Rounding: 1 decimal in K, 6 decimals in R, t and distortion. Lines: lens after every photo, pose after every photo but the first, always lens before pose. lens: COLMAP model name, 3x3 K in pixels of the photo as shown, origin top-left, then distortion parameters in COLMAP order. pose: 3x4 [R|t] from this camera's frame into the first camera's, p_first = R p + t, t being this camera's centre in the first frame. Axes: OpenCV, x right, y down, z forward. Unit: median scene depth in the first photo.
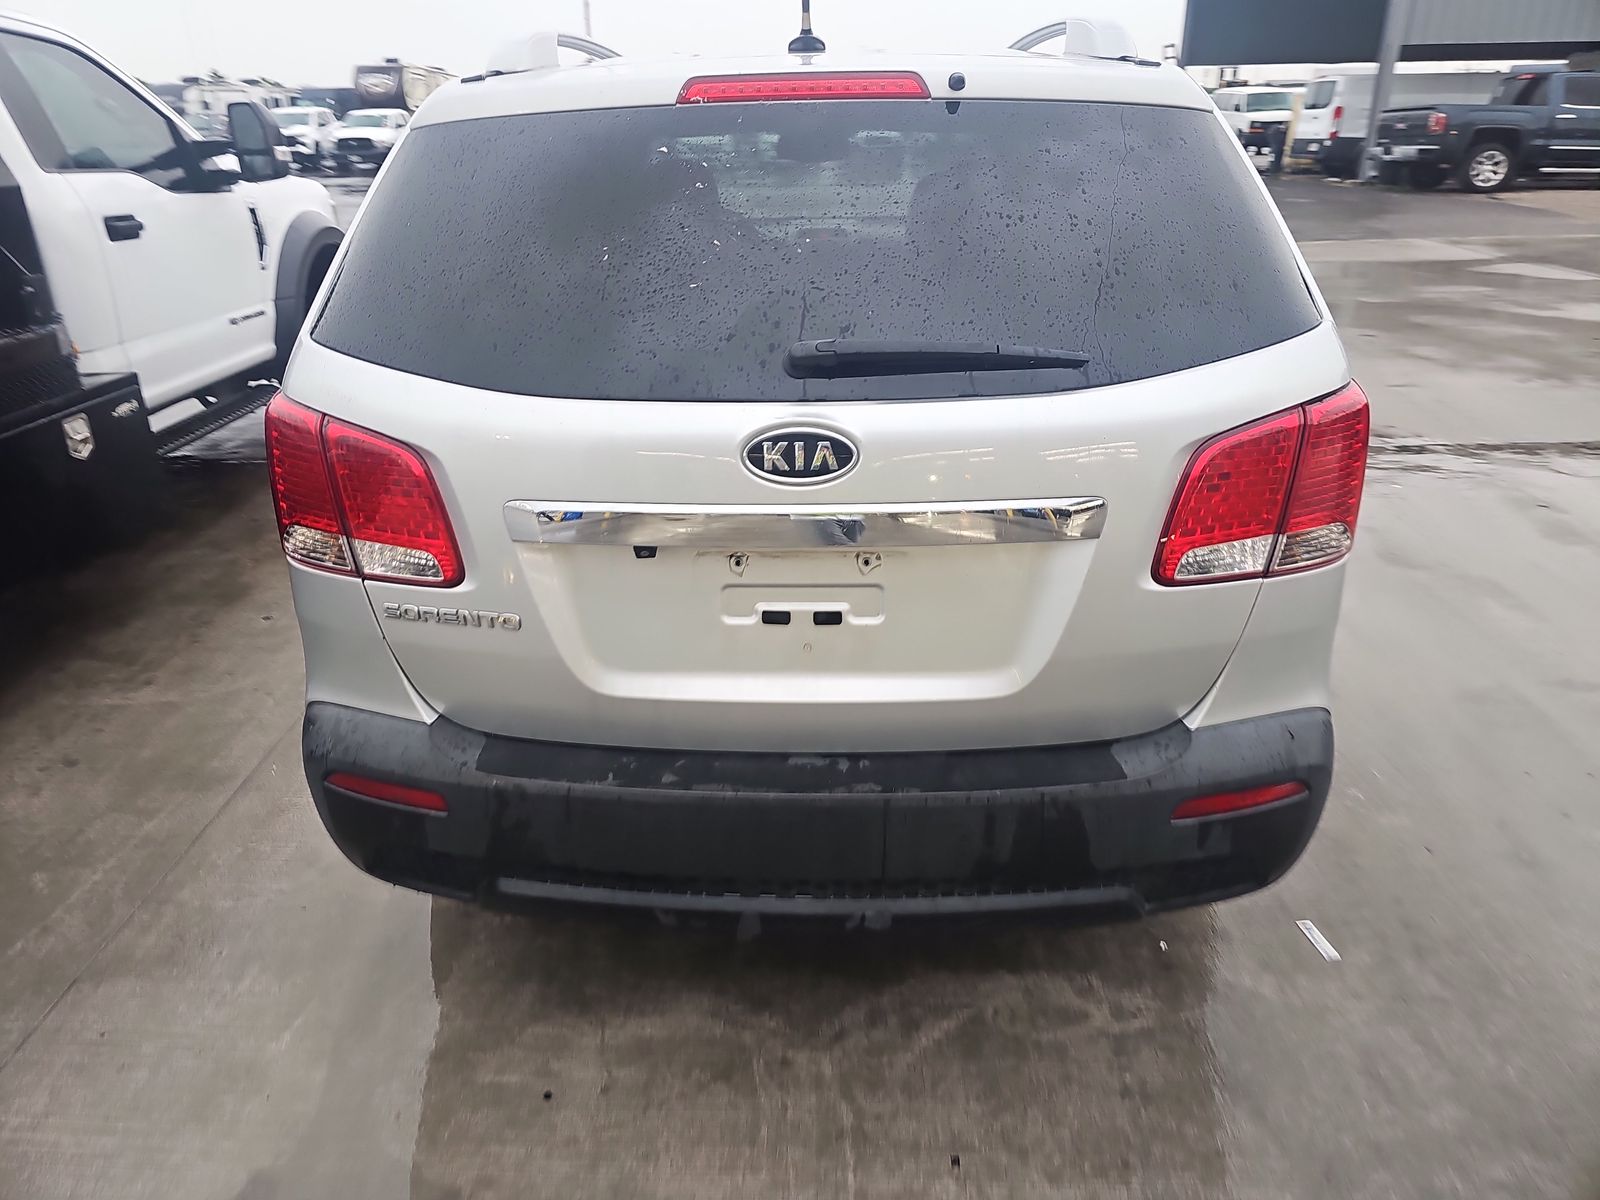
lens RADIAL K [[1056.6, 0, 774.7], [0, 1056.6, 578.6], [0, 0, 1]] dist [0.064904, -0.058832]
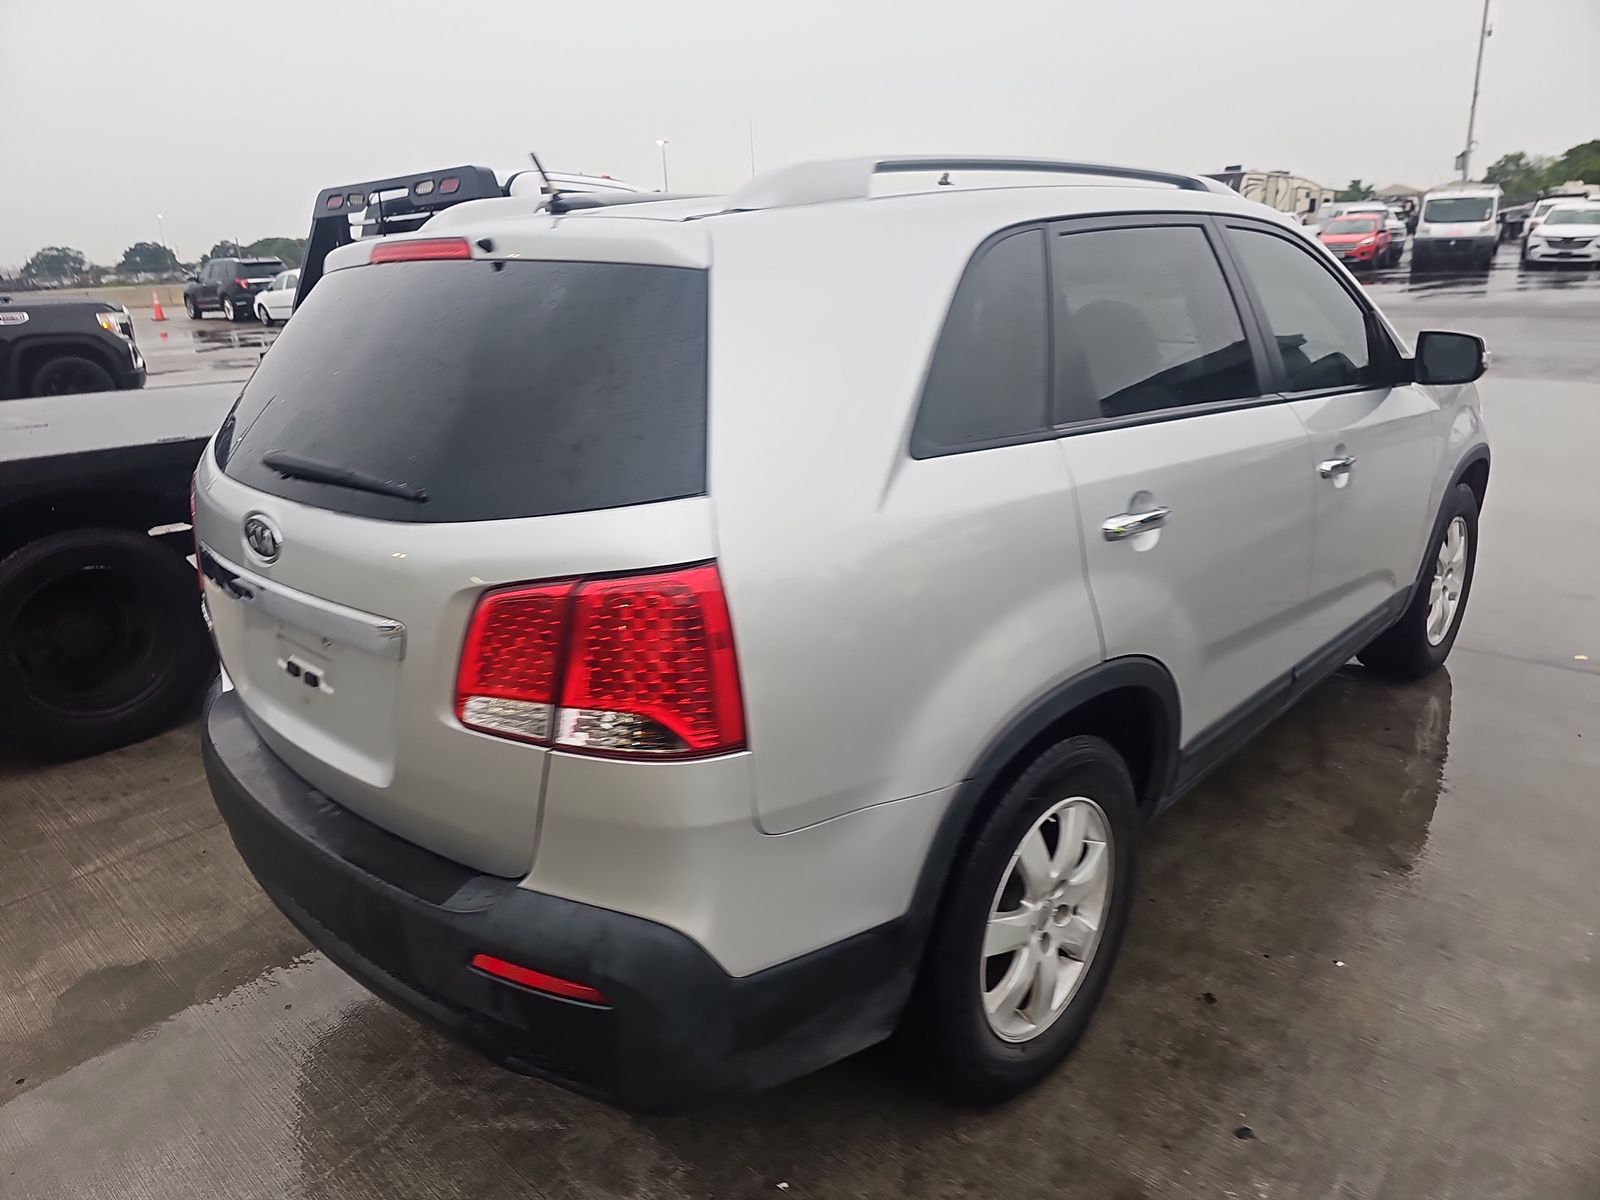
lens RADIAL K [[1057.7, 0, 775.4], [0, 1057.7, 601.4], [0, 0, 1]] dist [0.060682, -0.061595]
pose [[0.747754, 0.192280, -0.635526, 1.173649], [-0.233922, 0.972072, 0.018872, -0.190798], [0.621406, 0.134552, 0.771849, 0.369865]]
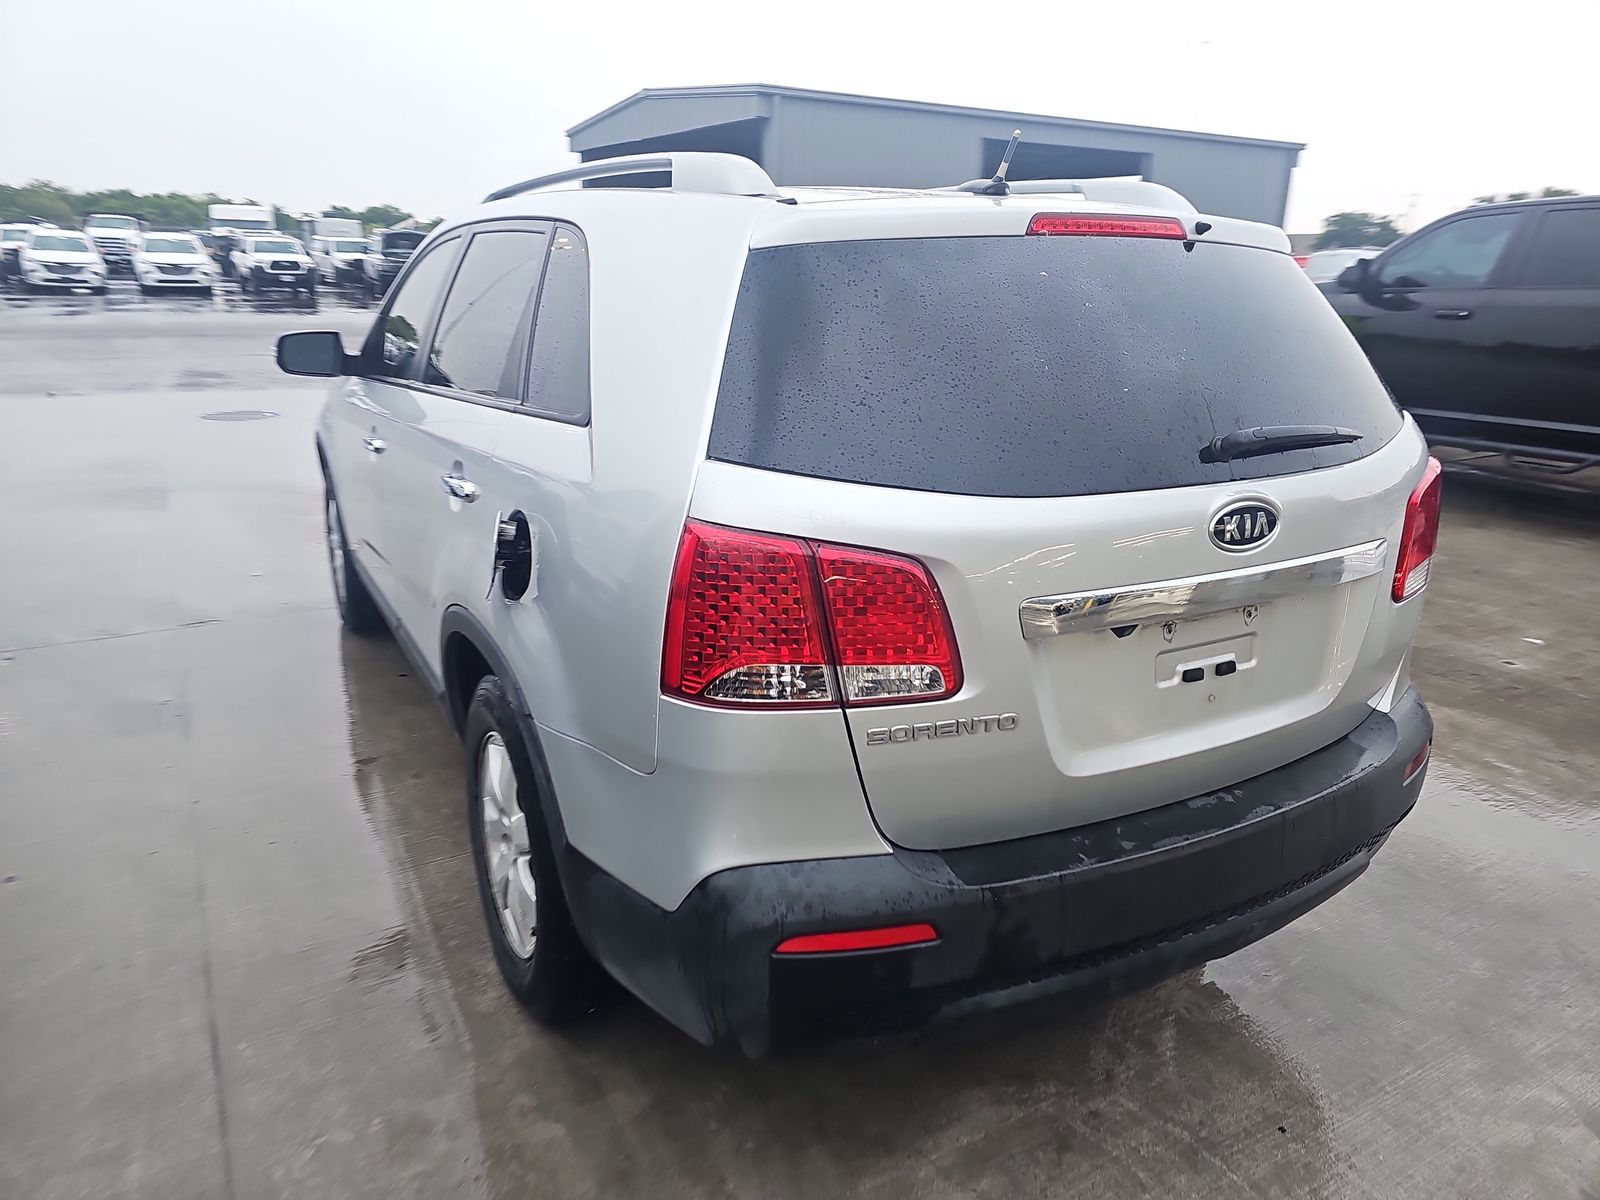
lens RADIAL K [[1057.7, 0, 775.4], [0, 1057.7, 601.4], [0, 0, 1]] dist [0.060682, -0.061595]
pose [[0.854040, -0.123191, 0.505411, -0.923546], [0.170951, 0.984060, -0.049013, -0.059132], [-0.491316, 0.128259, 0.861486, 0.227901]]
